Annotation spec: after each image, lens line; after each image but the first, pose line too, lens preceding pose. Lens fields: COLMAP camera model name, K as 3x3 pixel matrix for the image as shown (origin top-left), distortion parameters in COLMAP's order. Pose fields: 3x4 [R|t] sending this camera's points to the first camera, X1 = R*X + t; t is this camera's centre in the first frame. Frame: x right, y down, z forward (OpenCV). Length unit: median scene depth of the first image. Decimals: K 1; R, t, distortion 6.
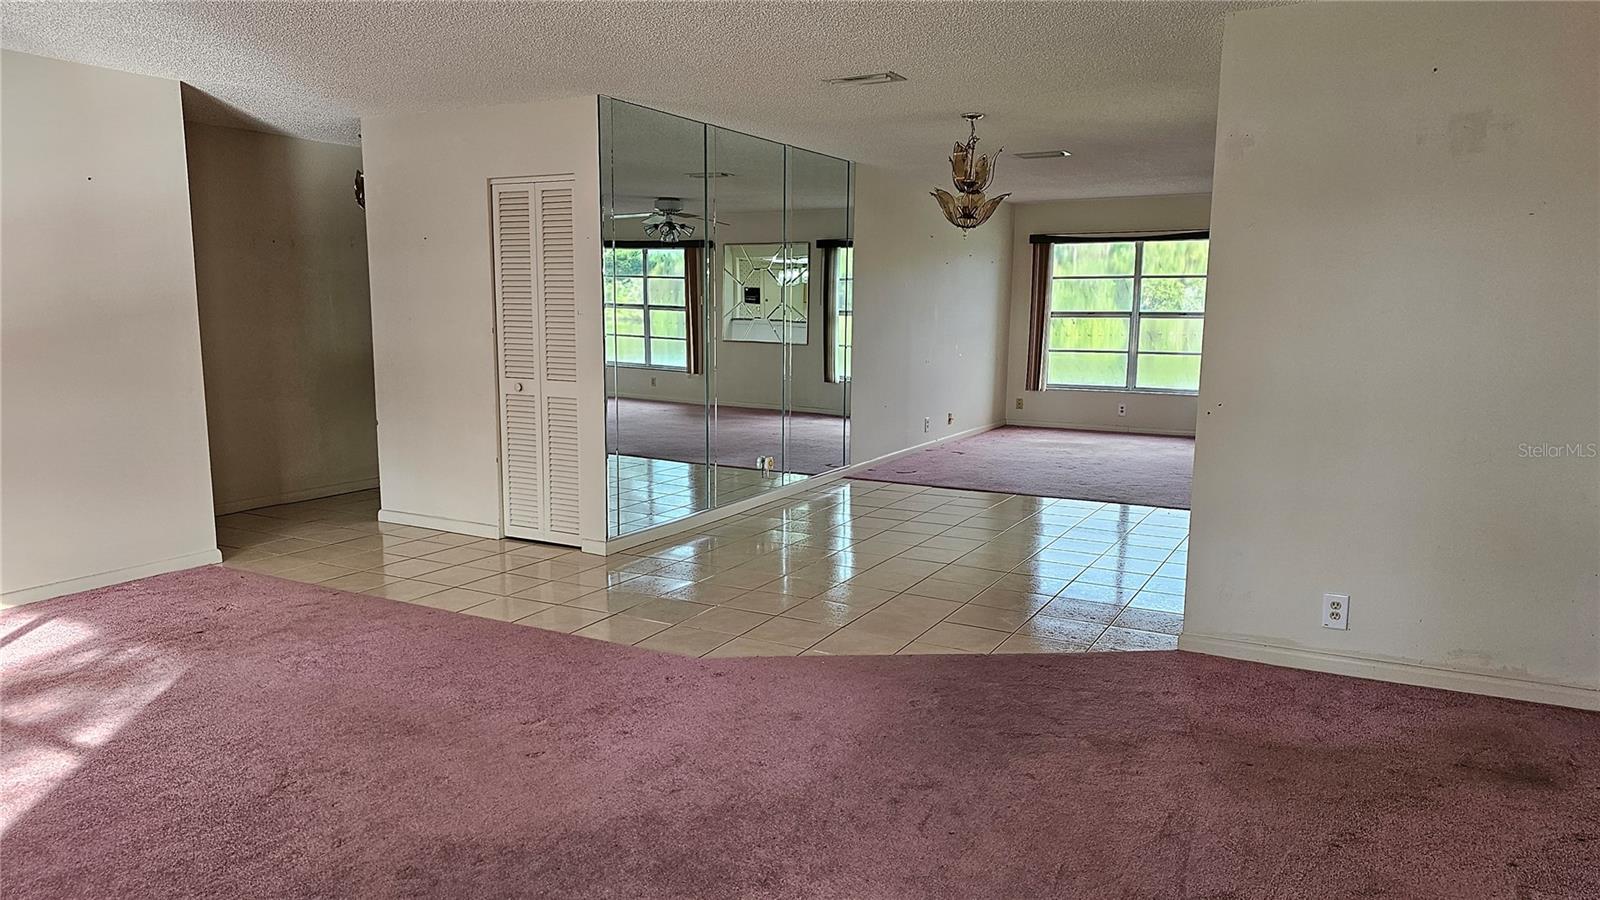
lens RADIAL K [[1057.3, 0, 794.0], [0, 1057.3, 454.8], [0, 0, 1]] dist [0.072856, -0.073815]
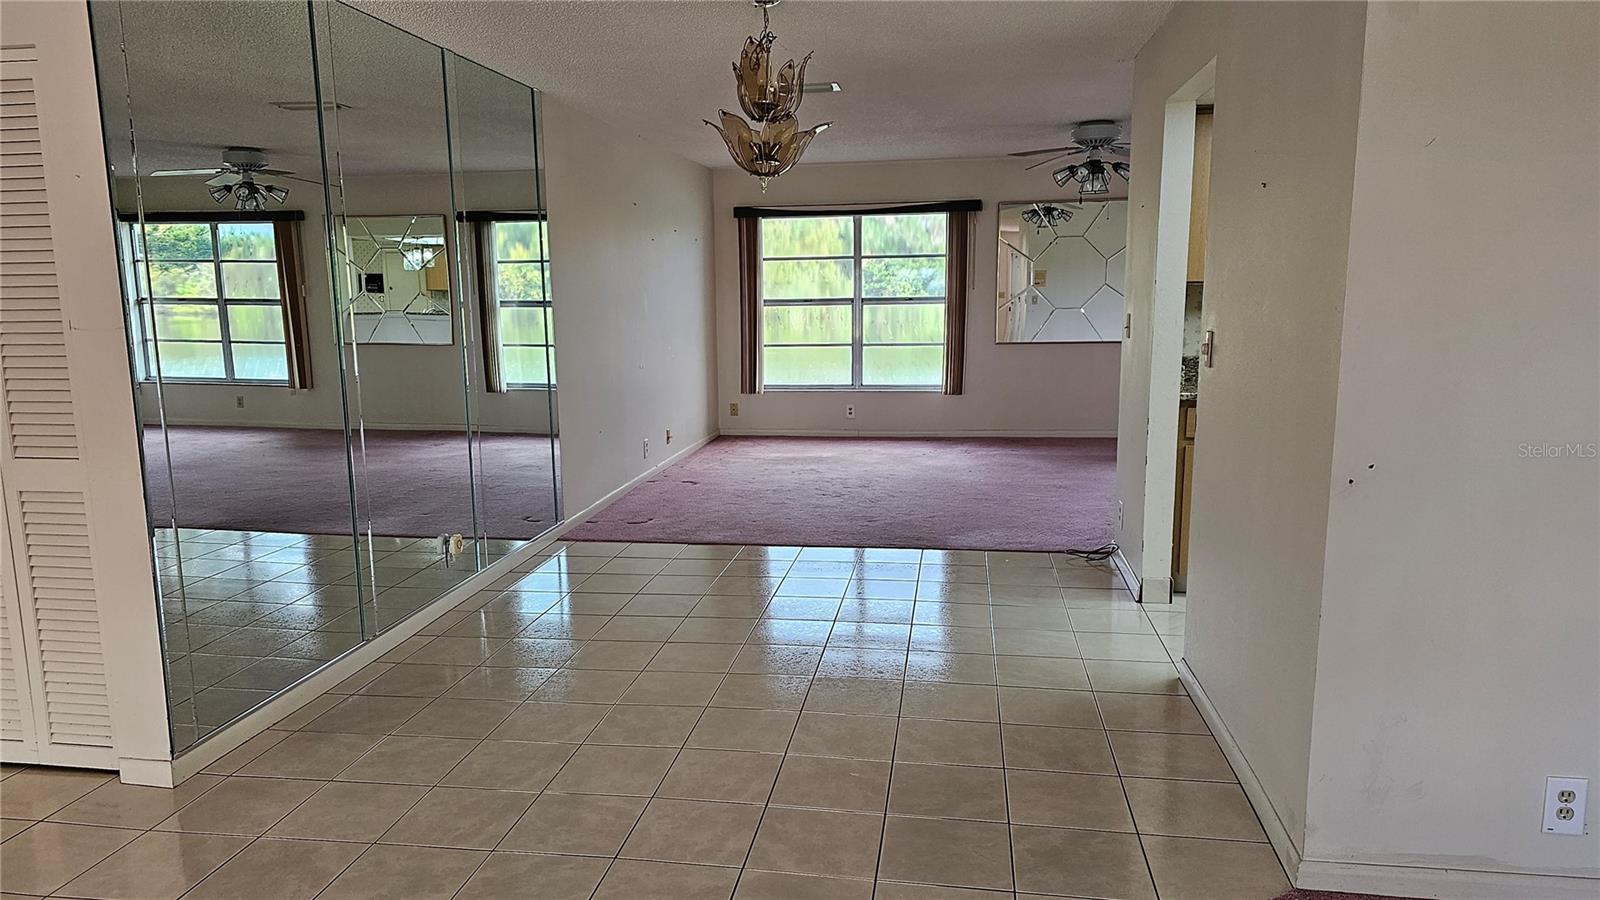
lens RADIAL K [[1057.3, 0, 785.0], [0, 1057.3, 459.1], [0, 0, 1]] dist [0.072856, -0.073815]
pose [[0.942085, -0.071308, 0.327705, -0.027393], [0.065625, 0.997441, 0.028385, -0.030652], [-0.328891, -0.005236, 0.944353, 0.198964]]
